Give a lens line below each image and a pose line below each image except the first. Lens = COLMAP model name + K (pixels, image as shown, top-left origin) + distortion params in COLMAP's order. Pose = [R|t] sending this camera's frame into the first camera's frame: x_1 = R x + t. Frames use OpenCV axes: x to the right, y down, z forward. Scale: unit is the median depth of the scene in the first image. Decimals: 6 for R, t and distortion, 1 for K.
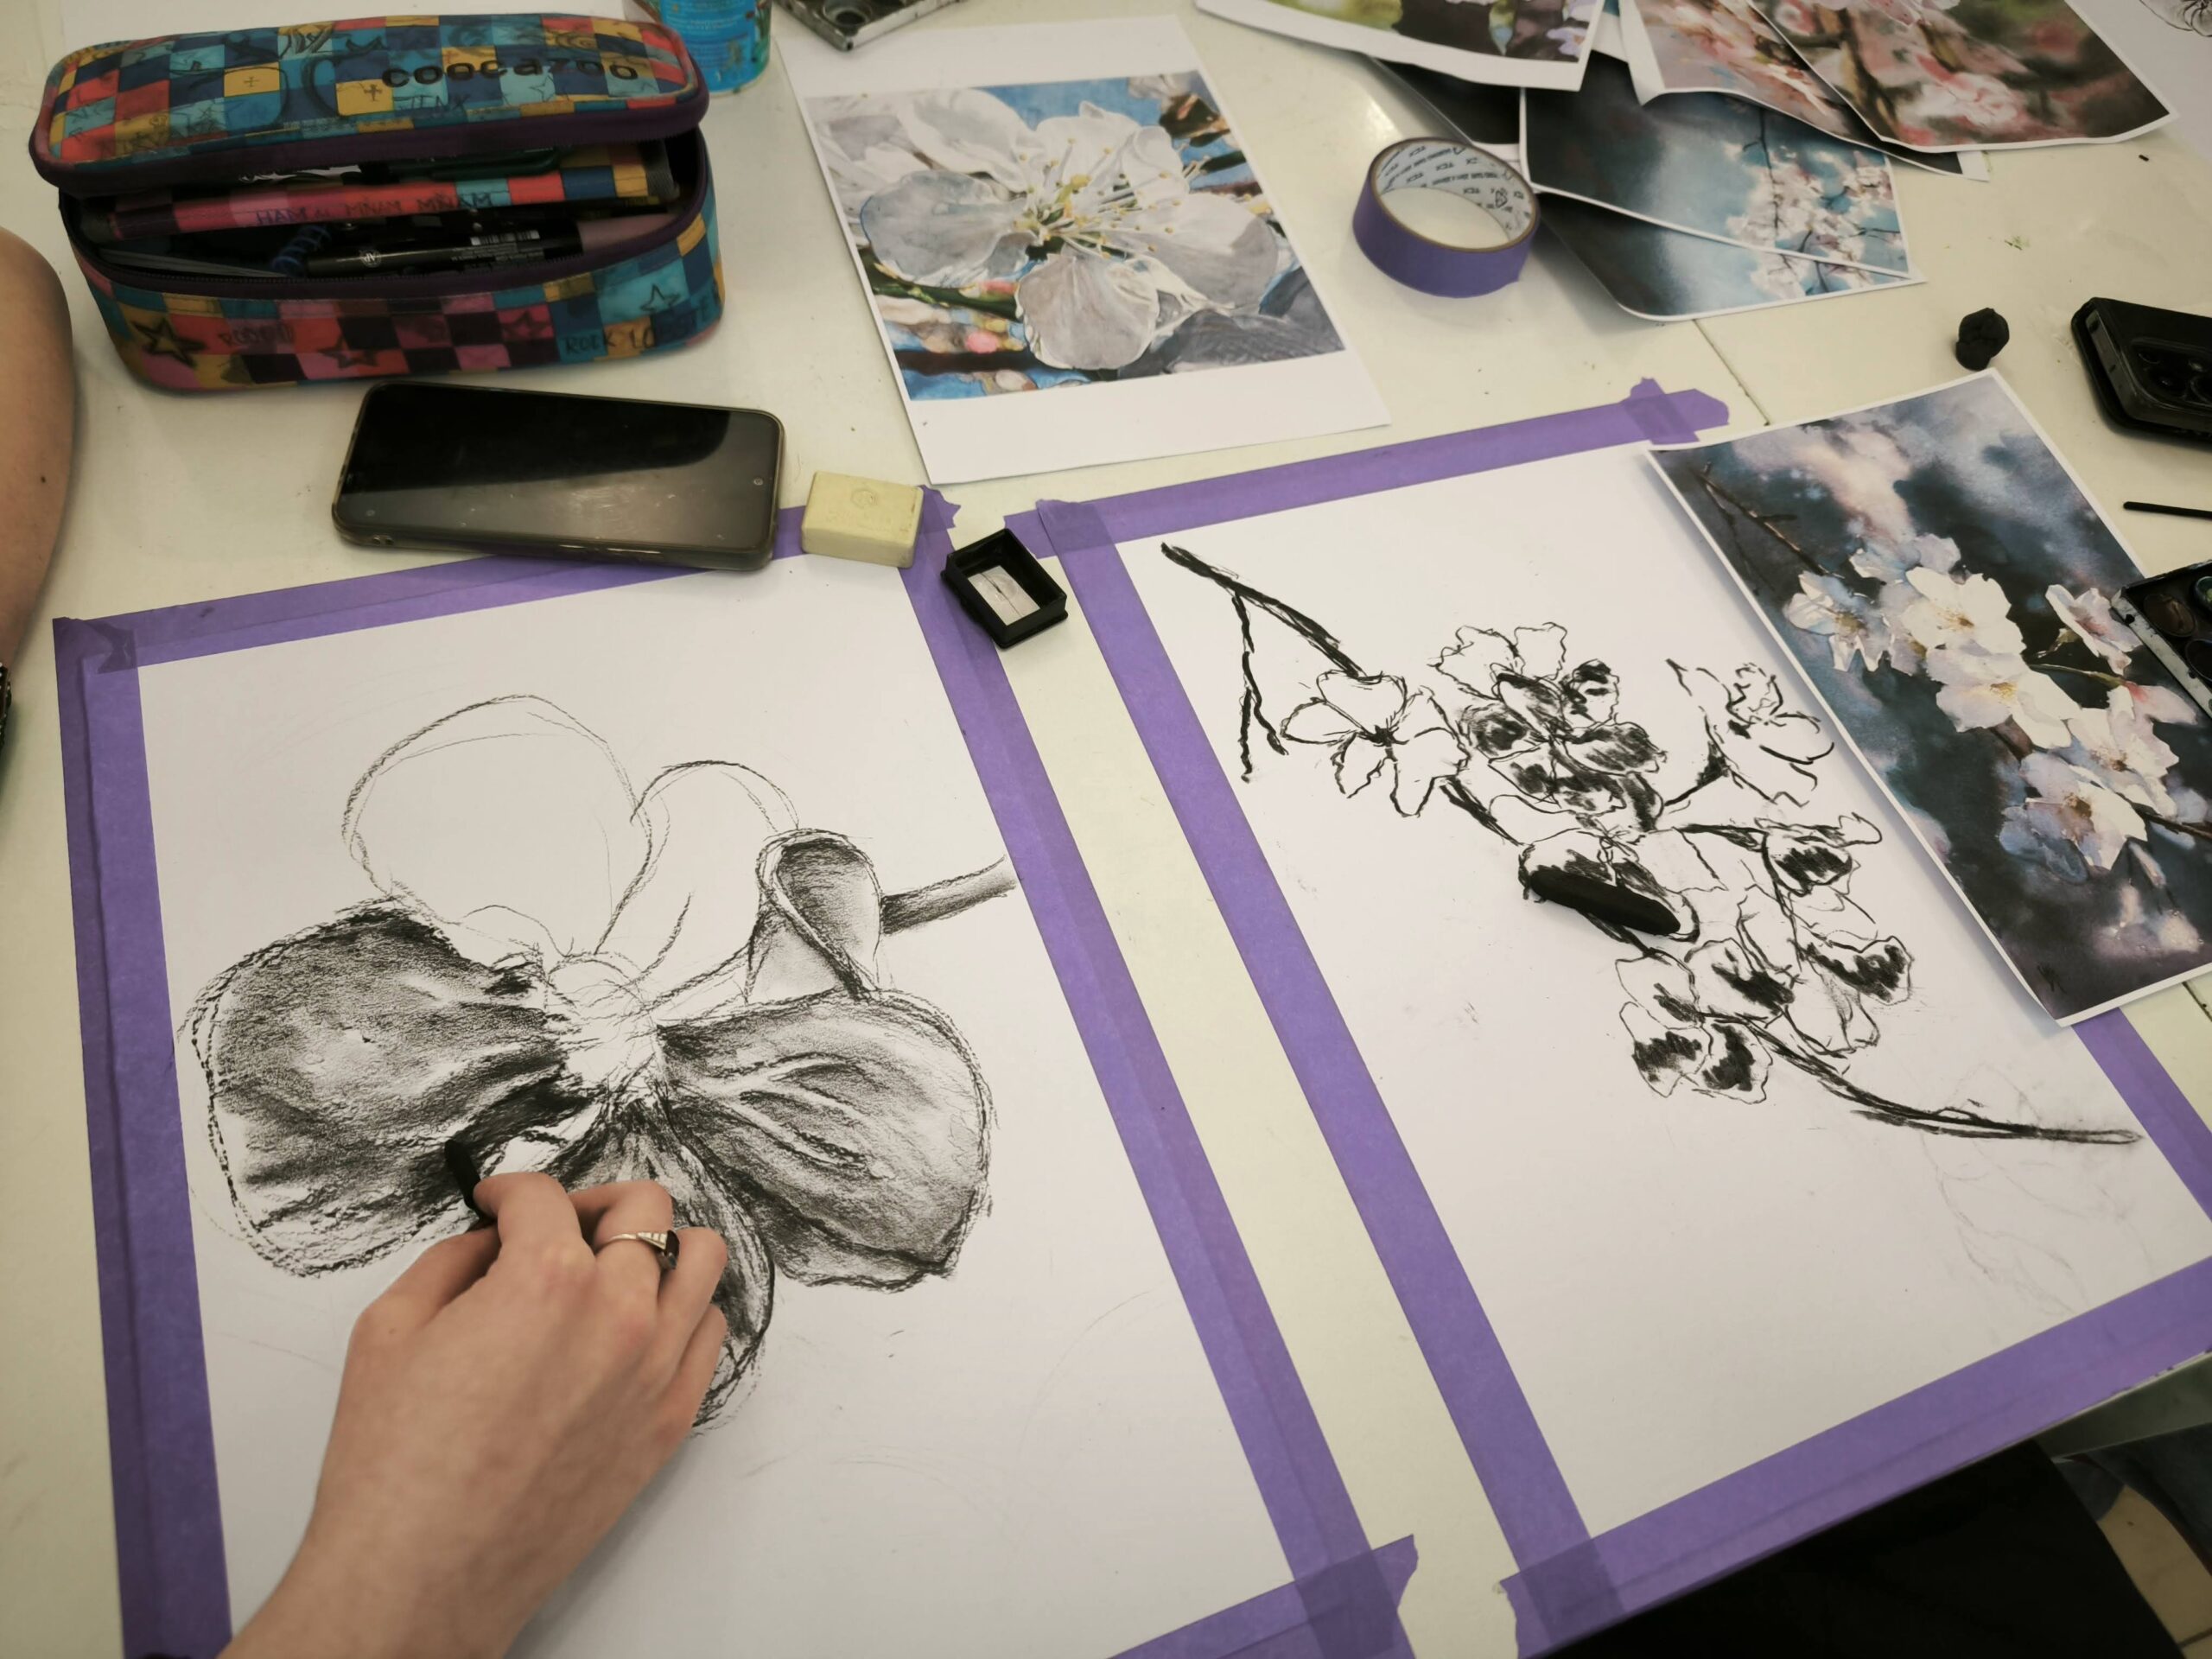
lens RADIAL K [[1544.9, 0, 1110.1], [0, 1544.9, 819.7], [0, 0, 1]] dist [0.026416, -0.033333]
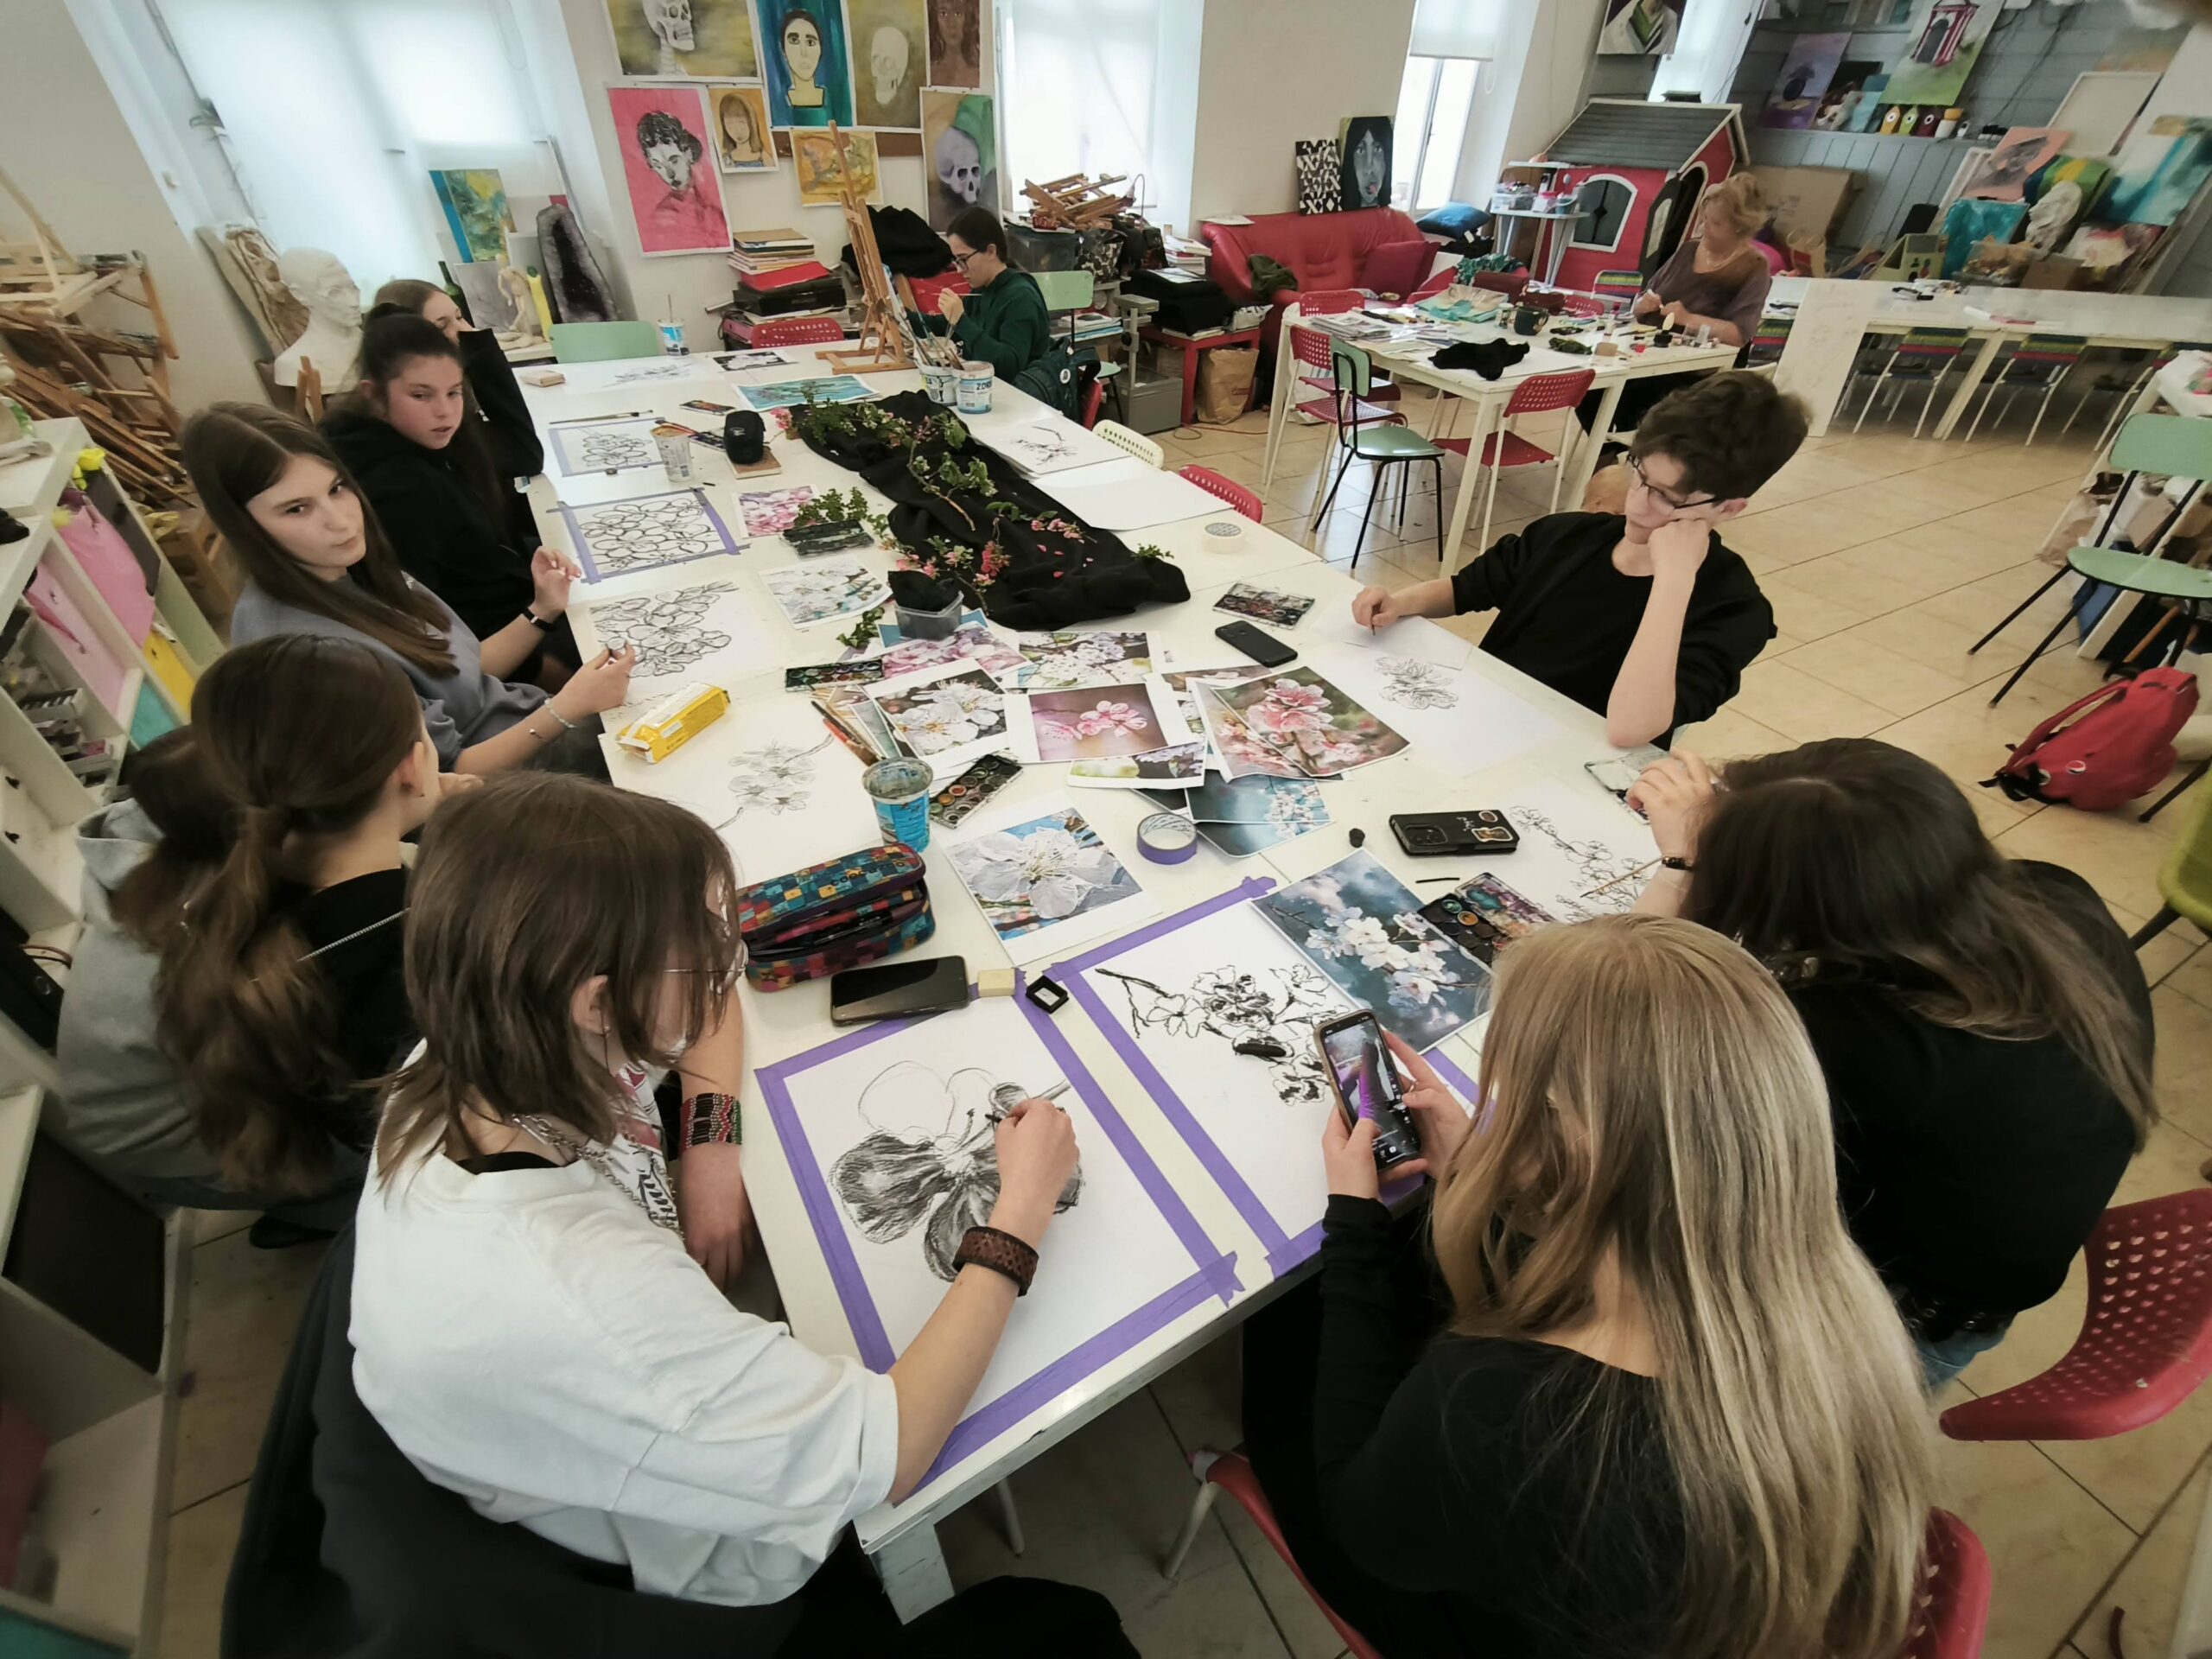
lens RADIAL K [[937.2, 0, 1099.3], [0, 937.2, 830.4], [0, 0, 1]] dist [-0.012914, 0.001916]
pose [[0.975343, -0.214911, 0.050189, 0.008199], [0.219631, 0.922921, -0.316196, 0.150195], [0.021634, 0.319422, 0.947366, -0.802545]]
